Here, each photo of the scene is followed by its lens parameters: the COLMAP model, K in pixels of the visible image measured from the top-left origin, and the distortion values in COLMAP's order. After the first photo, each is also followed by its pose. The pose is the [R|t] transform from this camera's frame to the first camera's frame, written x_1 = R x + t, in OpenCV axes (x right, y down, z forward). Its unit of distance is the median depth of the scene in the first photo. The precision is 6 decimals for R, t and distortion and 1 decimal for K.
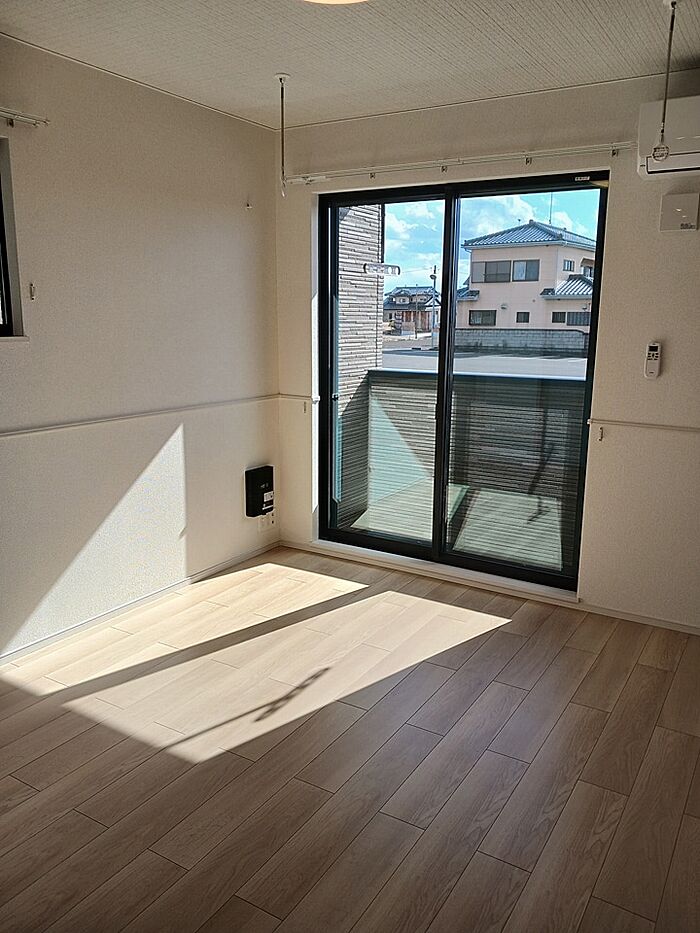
lens RADIAL K [[733.5, 0, 358.6], [0, 733.5, 461.4], [0, 0, 1]] dist [0.099743, -0.154531]
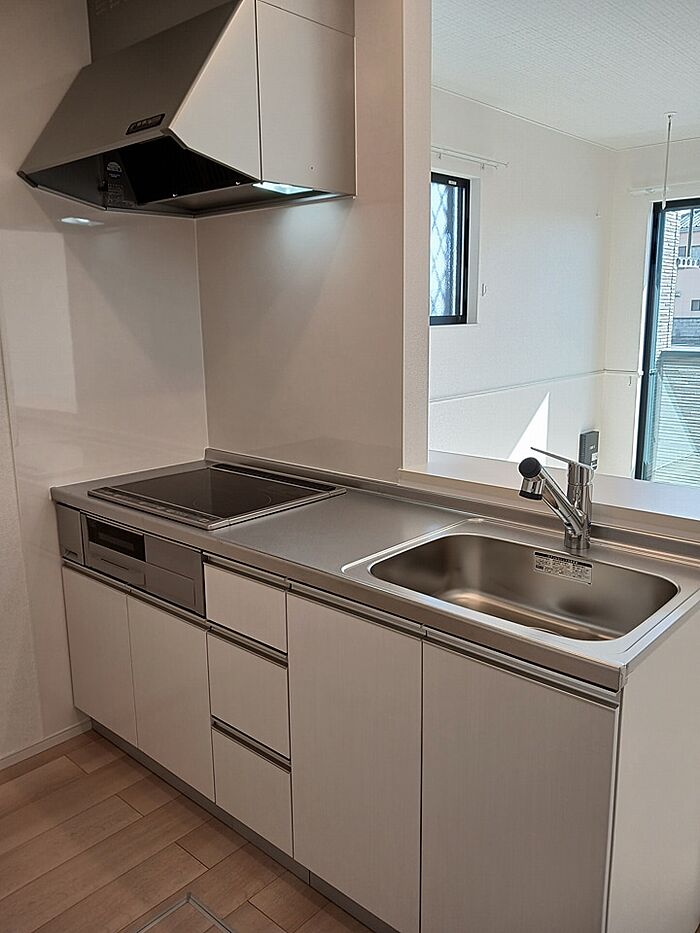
lens RADIAL K [[733.5, 0, 358.6], [0, 733.5, 461.4], [0, 0, 1]] dist [0.099743, -0.154531]
pose [[0.982510, 0.014312, -0.185658, -0.257827], [-0.013208, 0.999887, 0.007178, 0.048728], [0.185740, -0.004600, 0.982588, -0.234500]]
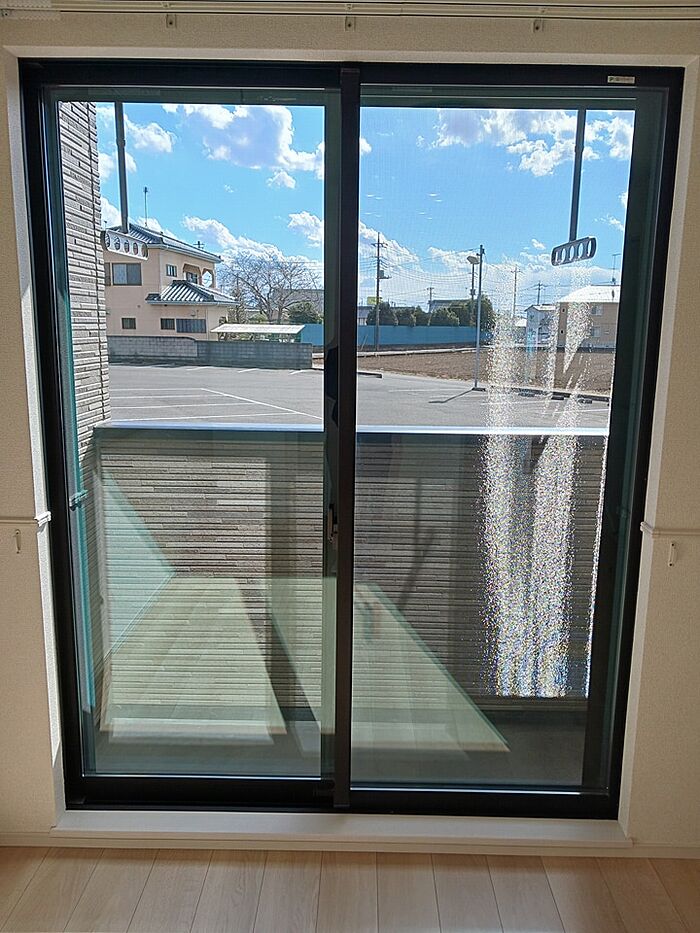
lens RADIAL K [[733.5, 0, 358.6], [0, 733.5, 461.4], [0, 0, 1]] dist [0.099743, -0.154531]
pose [[0.861804, -0.091341, 0.498950, -0.106526], [0.095150, 0.995303, 0.017861, -0.101608], [-0.498237, 0.032082, 0.866447, 0.475253]]
